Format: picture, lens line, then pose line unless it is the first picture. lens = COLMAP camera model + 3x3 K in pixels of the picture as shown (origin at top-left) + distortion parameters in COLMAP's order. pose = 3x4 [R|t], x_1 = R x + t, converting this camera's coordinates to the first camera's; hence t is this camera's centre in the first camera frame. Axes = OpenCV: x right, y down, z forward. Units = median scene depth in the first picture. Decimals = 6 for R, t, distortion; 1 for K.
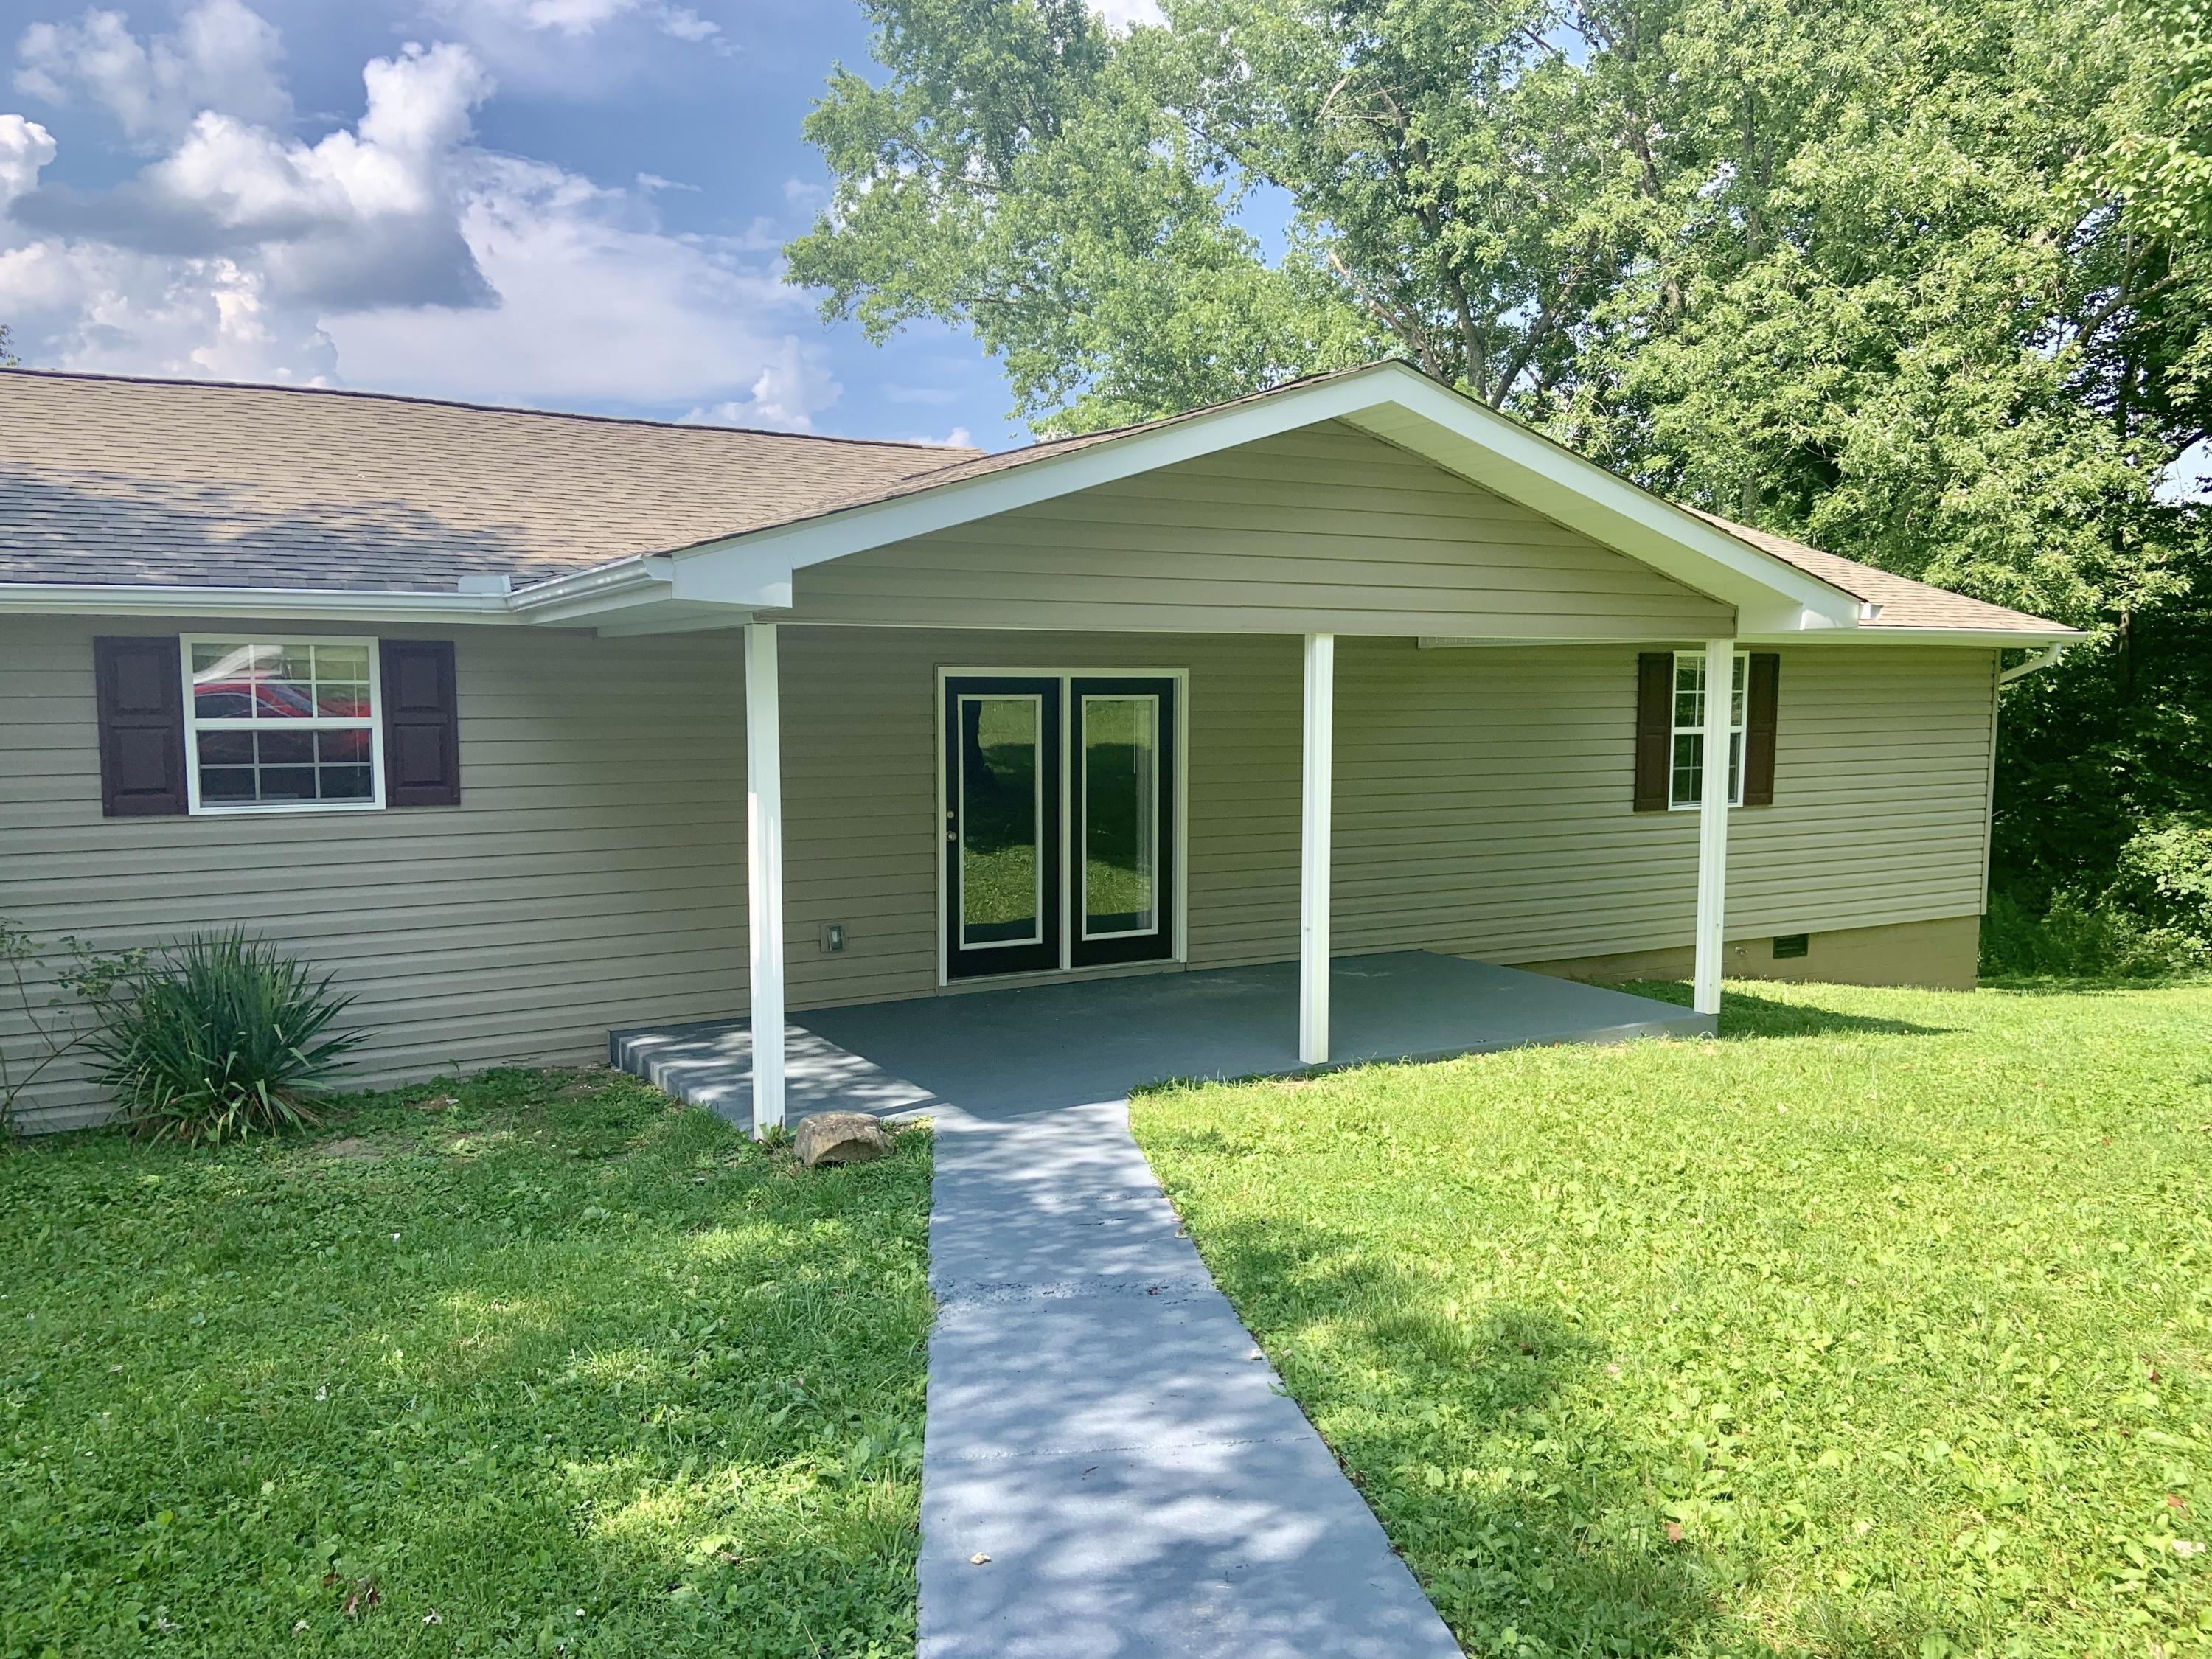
lens RADIAL K [[1774.0, 0, 1106.0], [0, 1774.0, 829.5], [0, 0, 1]] dist [0.009022, 0.001665]
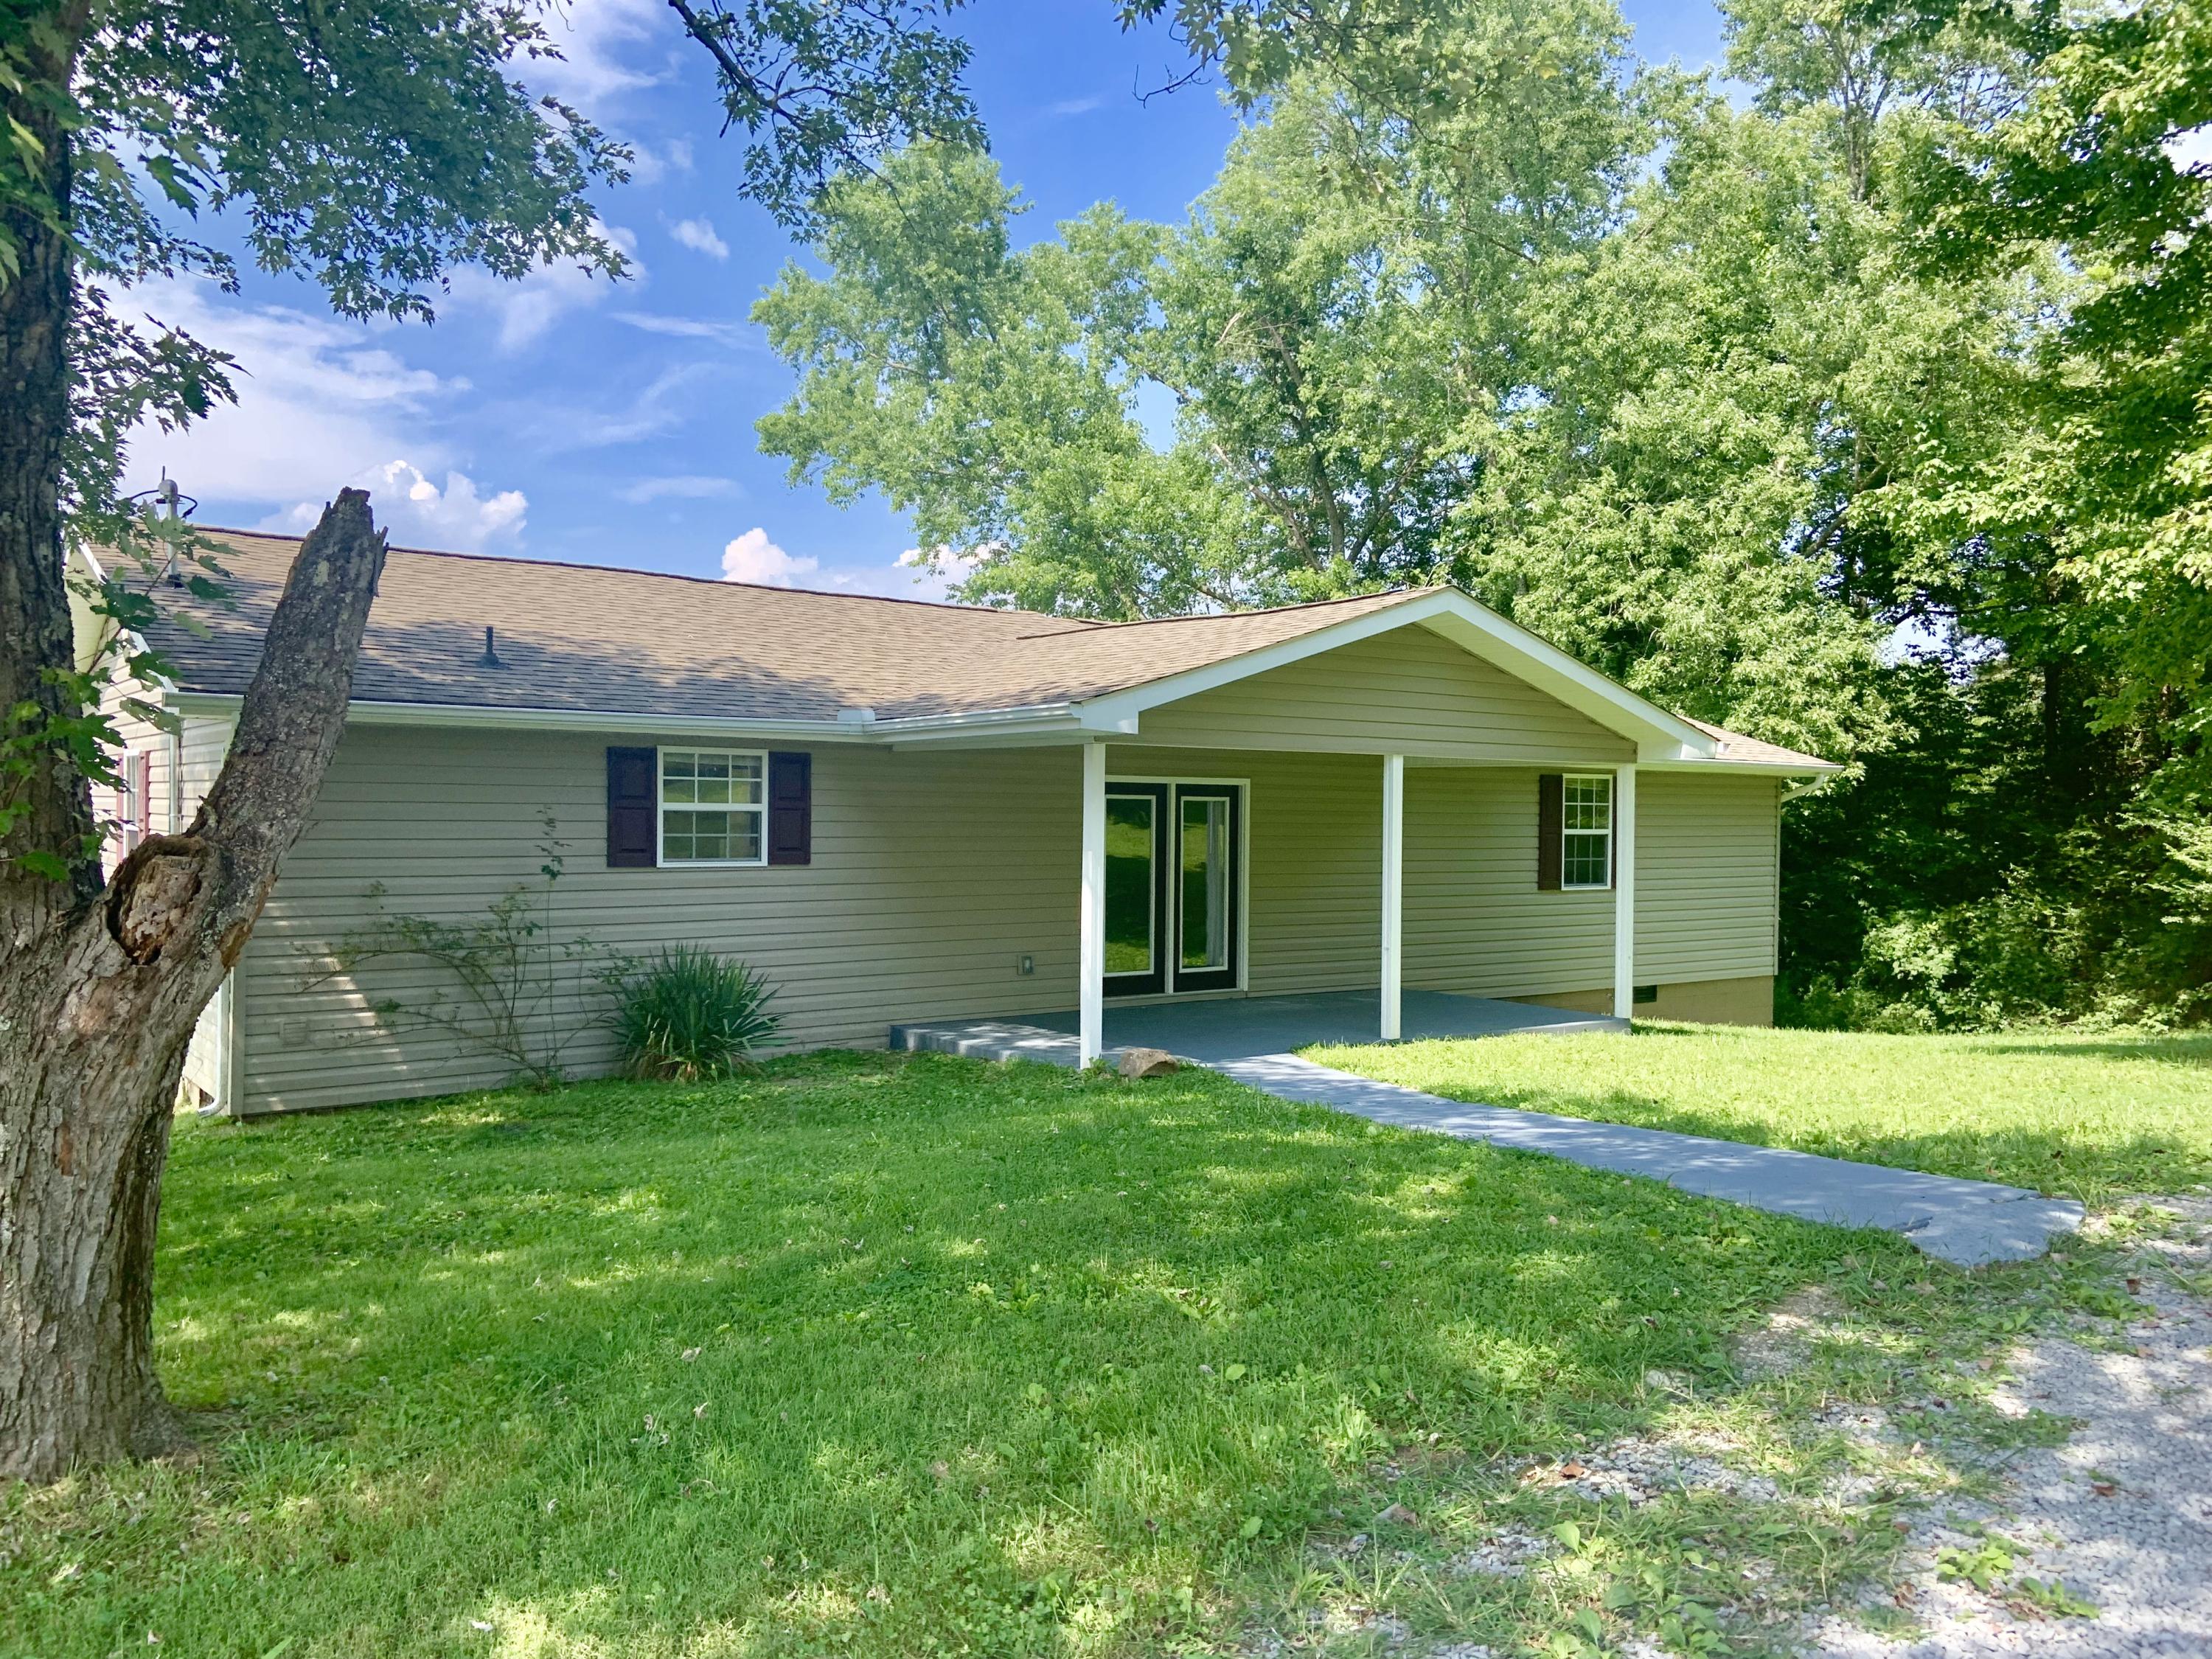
lens RADIAL K [[1663.0, 0, 1106.0], [0, 1663.0, 829.5], [0, 0, 1]] dist [0.061207, 0.000366]
pose [[0.994298, 0.012145, 0.105939, -0.135878], [-0.004841, 0.997610, -0.068926, 0.025761], [-0.106523, 0.068020, 0.991981, -0.197337]]
